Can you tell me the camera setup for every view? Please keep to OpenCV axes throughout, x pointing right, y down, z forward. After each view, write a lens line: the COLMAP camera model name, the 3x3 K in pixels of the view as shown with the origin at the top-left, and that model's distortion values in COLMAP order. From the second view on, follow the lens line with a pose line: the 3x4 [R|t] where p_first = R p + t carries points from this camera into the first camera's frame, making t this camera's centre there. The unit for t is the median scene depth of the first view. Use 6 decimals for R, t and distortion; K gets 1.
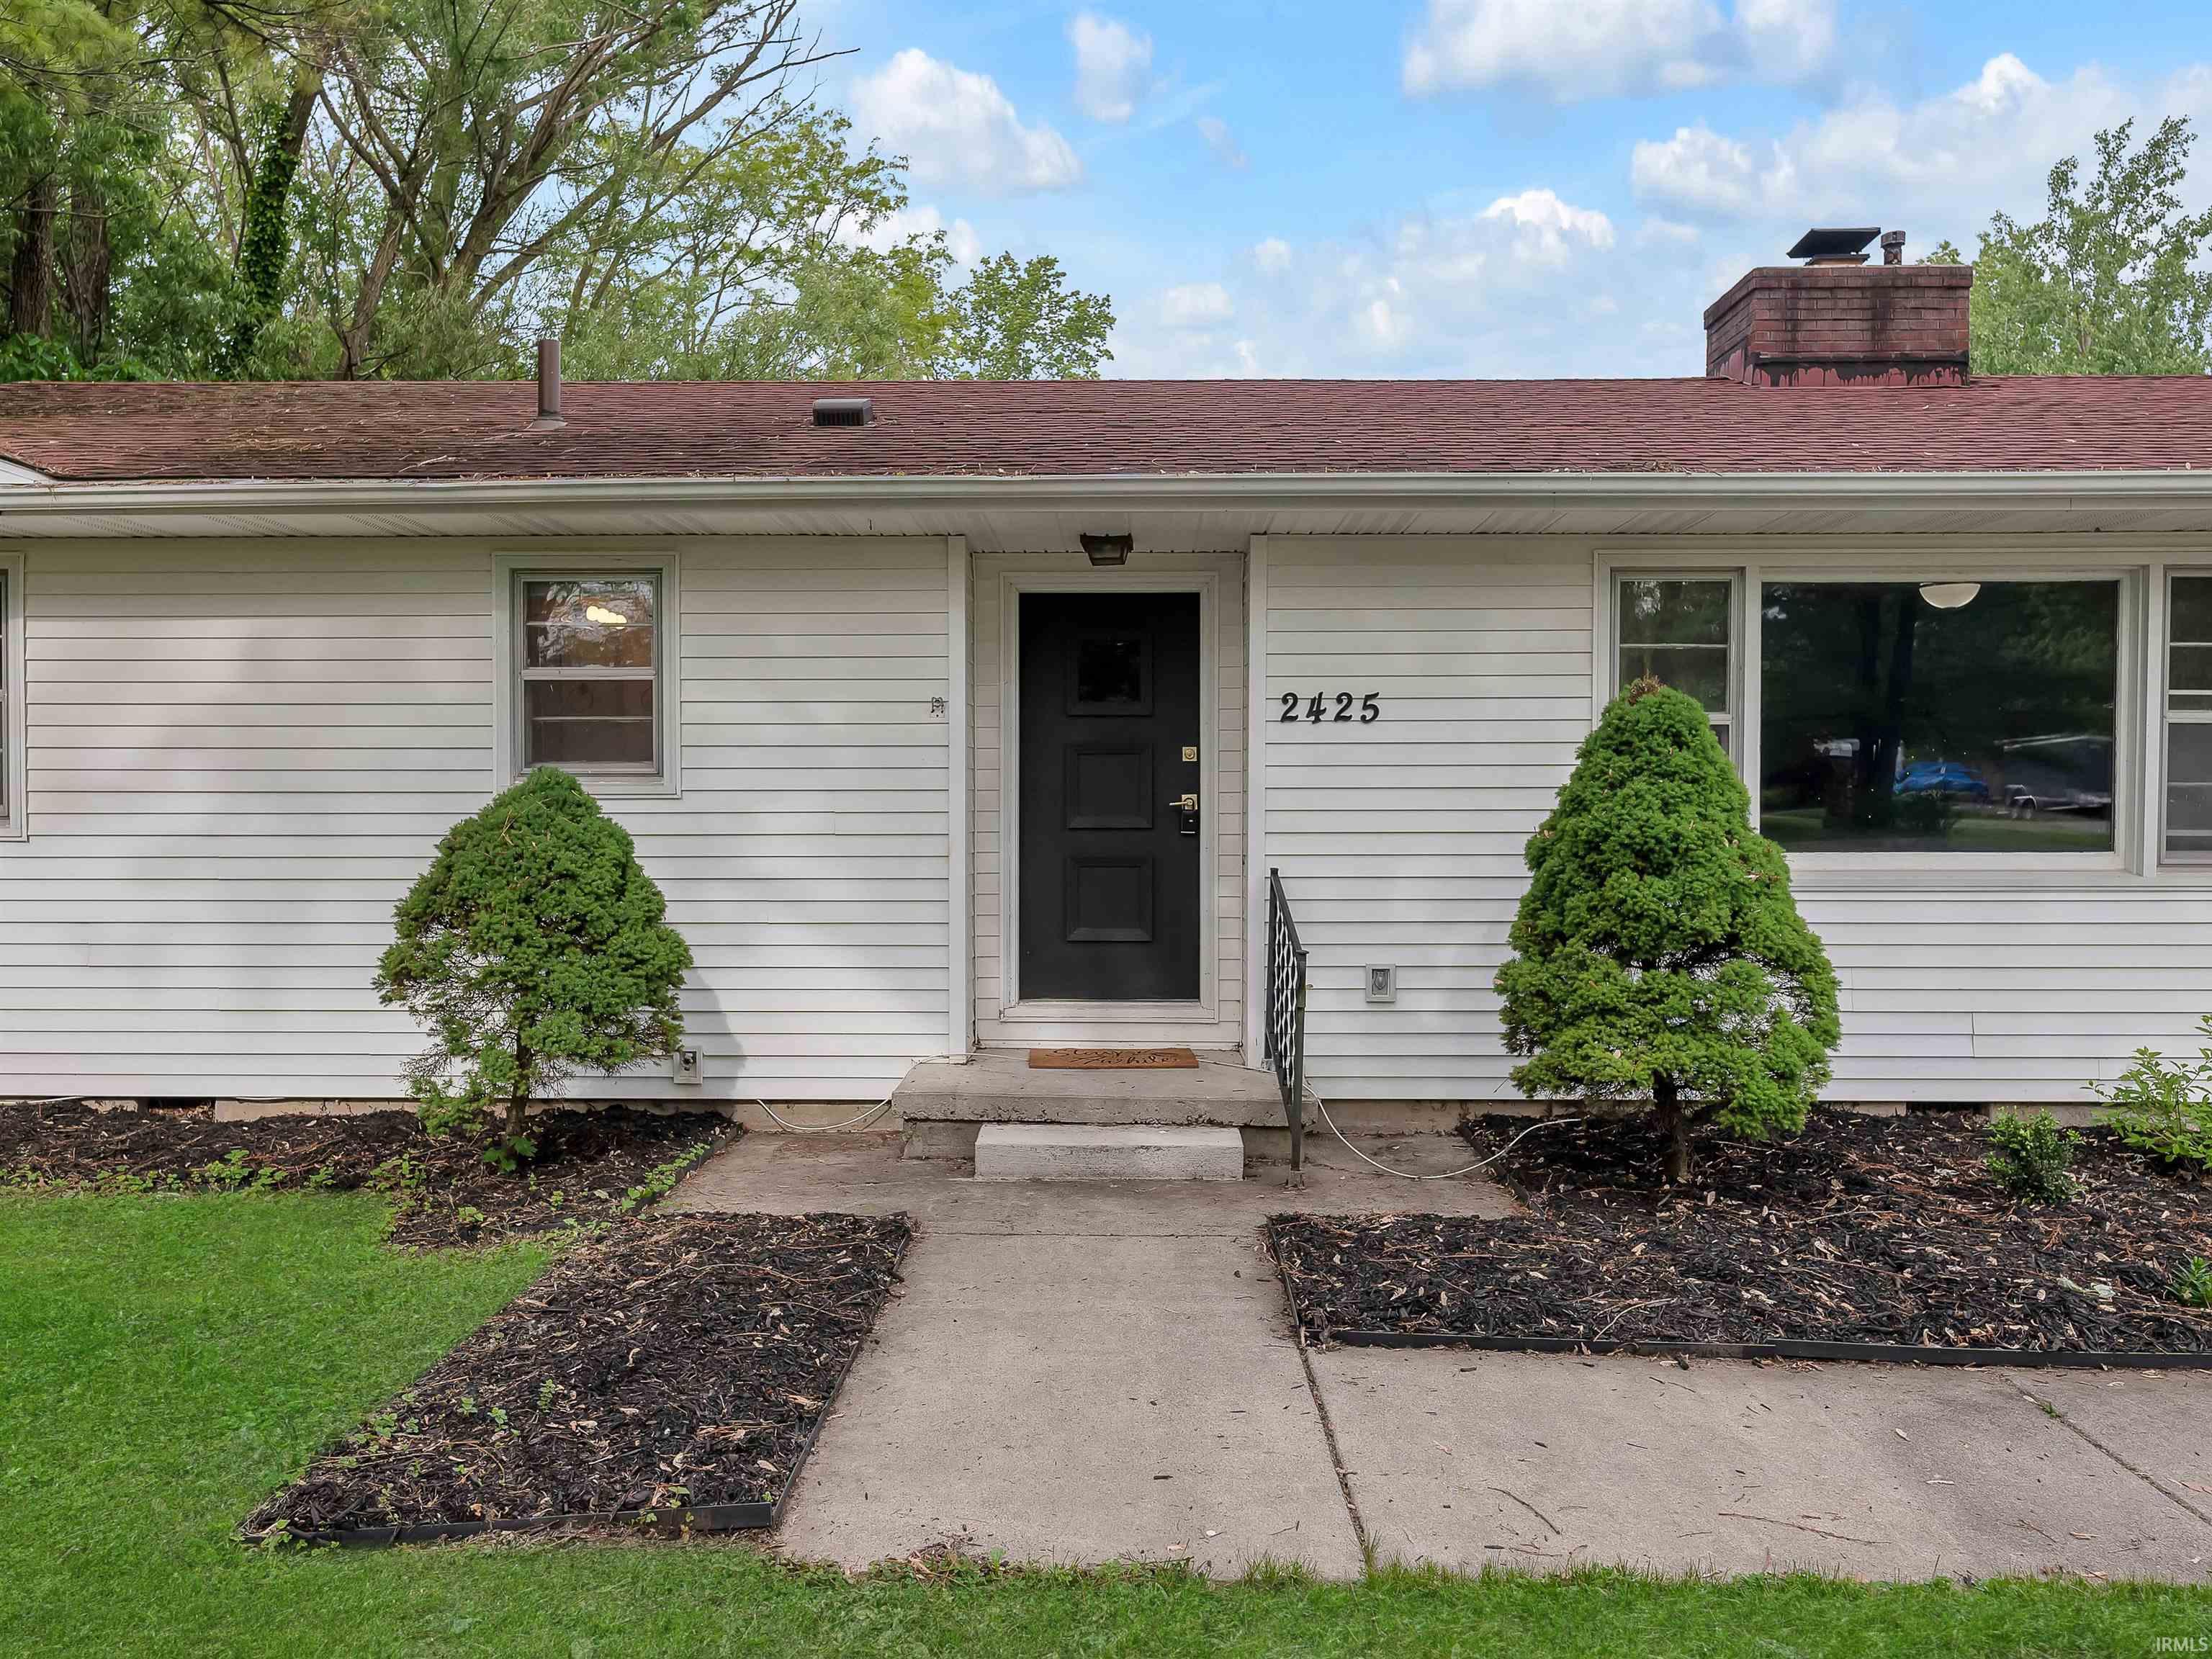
lens RADIAL K [[1527.5, 0, 1106.0], [0, 1527.5, 829.5], [0, 0, 1]] dist [0.002934, -0.003276]
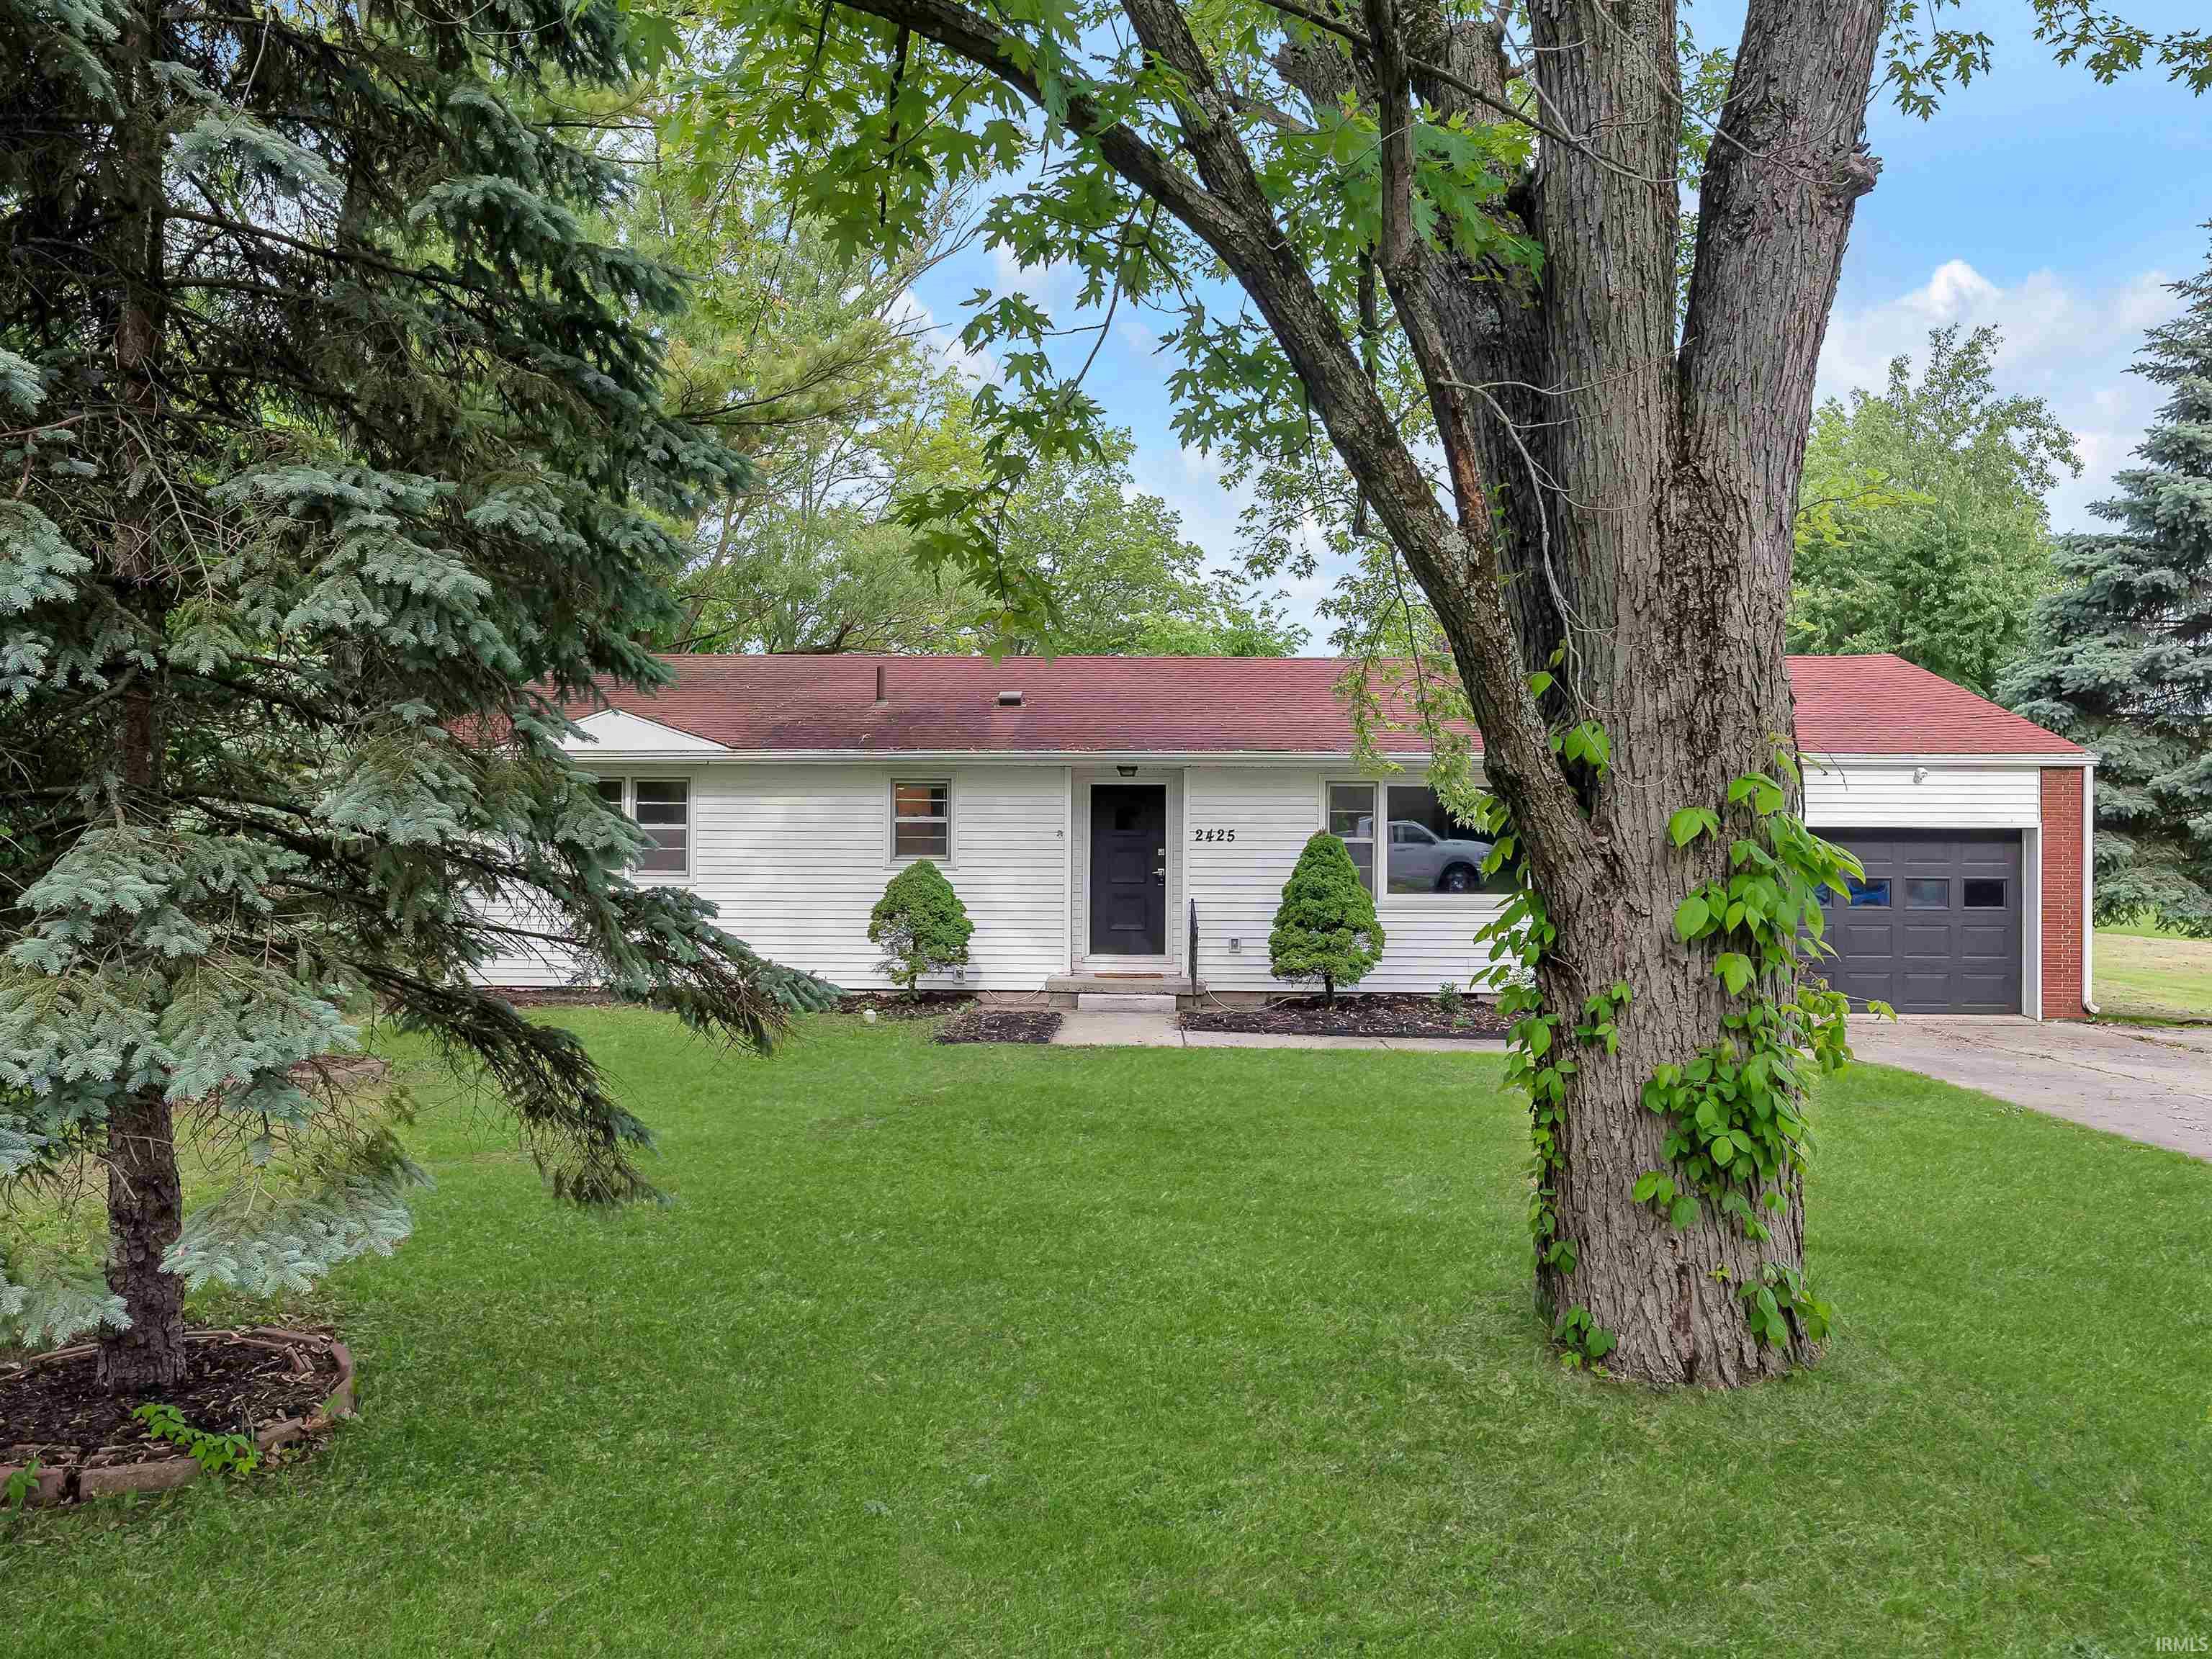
lens RADIAL K [[1527.5, 0, 1106.0], [0, 1527.5, 829.5], [0, 0, 1]] dist [0.002934, -0.003276]
pose [[0.999898, 0.006387, -0.012806, -0.001789], [-0.006898, 0.999166, -0.040253, 0.013345], [0.012538, 0.040337, 0.999107, -1.514019]]
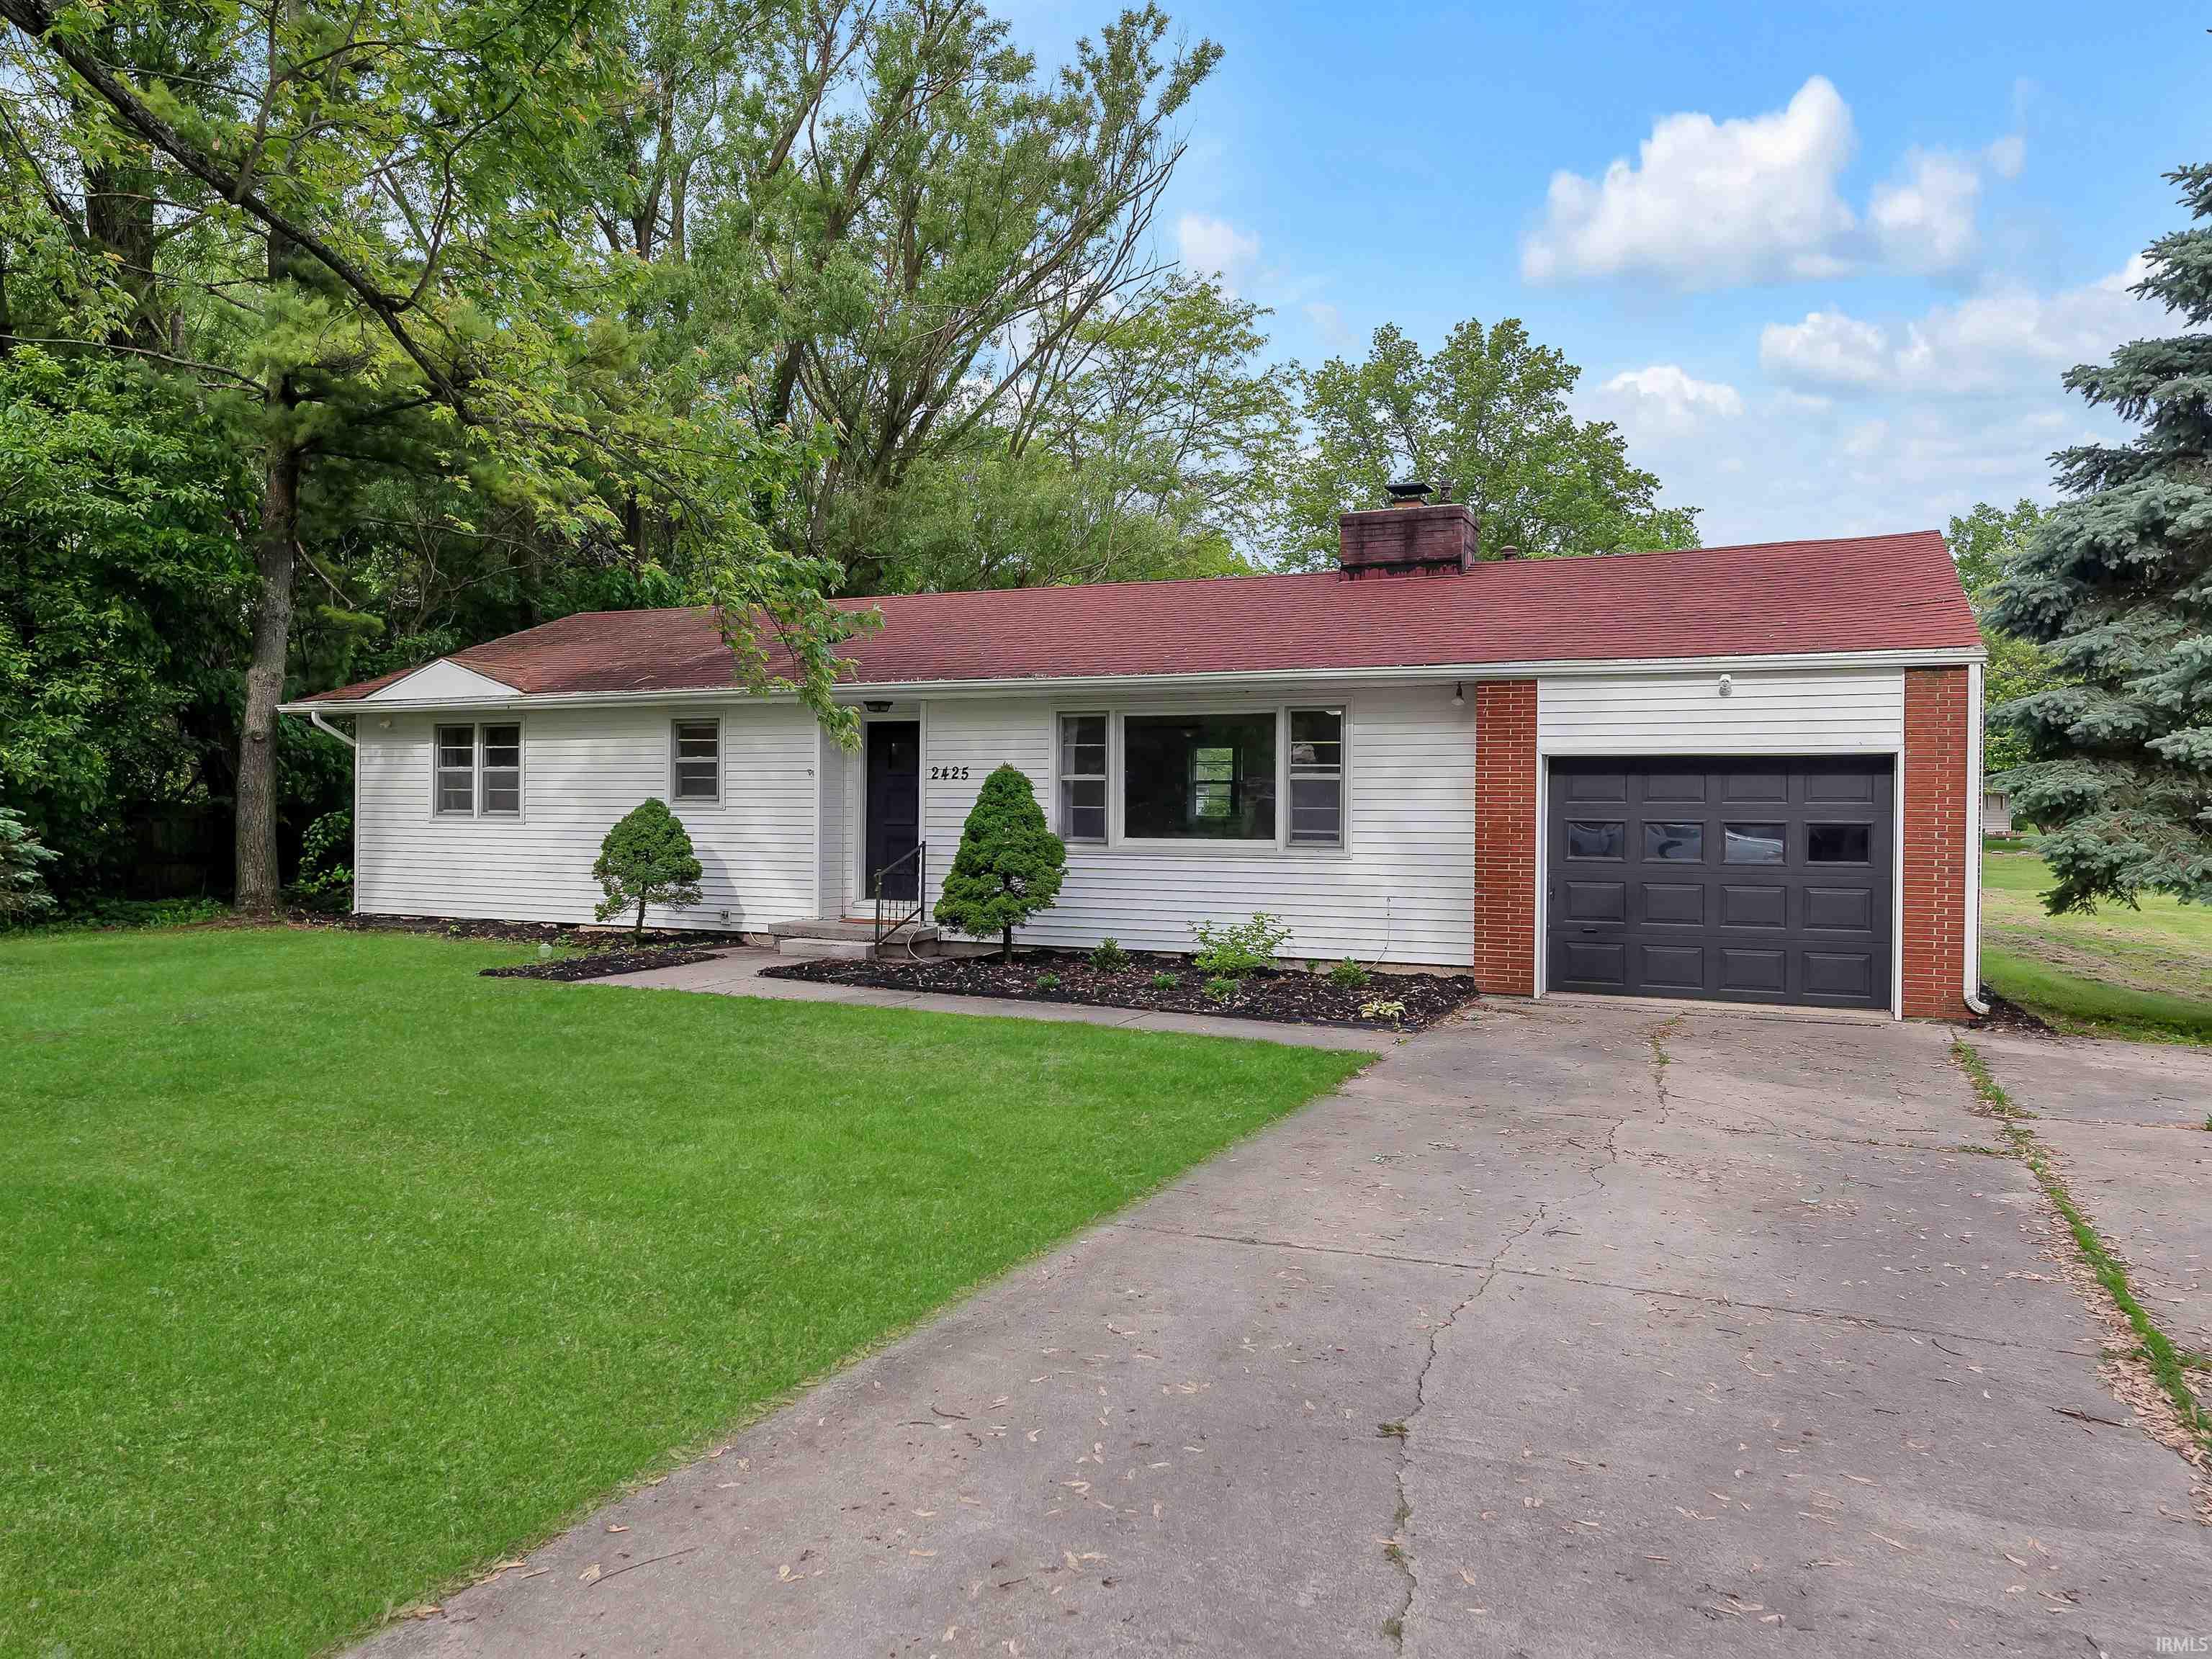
lens RADIAL K [[1527.5, 0, 1106.0], [0, 1527.5, 829.5], [0, 0, 1]] dist [0.002934, -0.003276]
pose [[0.918558, 0.013222, -0.395064, 1.278820], [-0.017907, 0.999806, -0.008172, 0.021363], [0.394879, 0.014581, 0.918617, -1.045736]]
